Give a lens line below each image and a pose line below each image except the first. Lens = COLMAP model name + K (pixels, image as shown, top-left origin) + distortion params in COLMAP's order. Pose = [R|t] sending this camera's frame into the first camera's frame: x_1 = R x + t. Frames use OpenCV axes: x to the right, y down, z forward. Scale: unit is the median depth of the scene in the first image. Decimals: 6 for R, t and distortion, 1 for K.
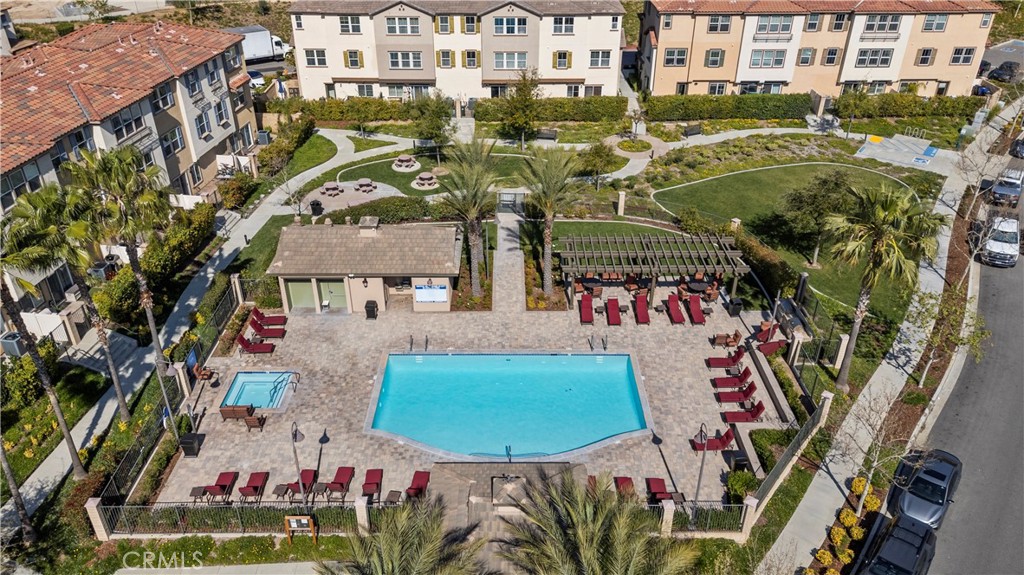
lens RADIAL K [[756.4, 0, 514.4], [0, 756.4, 291.3], [0, 0, 1]] dist [0.023380, -0.002989]
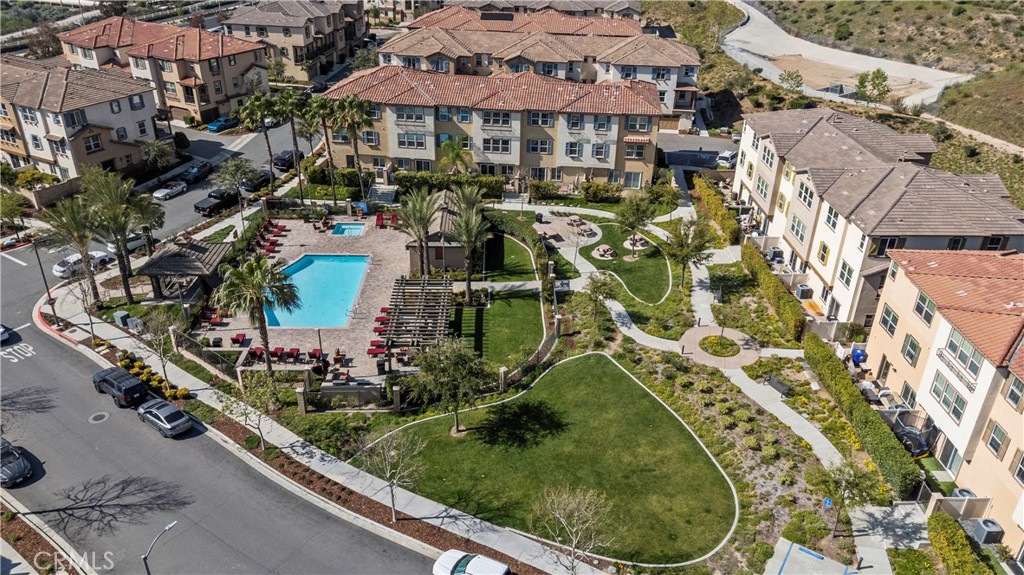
lens RADIAL K [[756.4, 0, 508.8], [0, 756.4, 282.6], [0, 0, 1]] dist [0.023380, -0.002989]
pose [[0.006188, 0.465588, -0.884980, 0.843588], [-0.529912, 0.752045, 0.391946, -0.433969], [0.848030, 0.466536, 0.251375, 0.507713]]
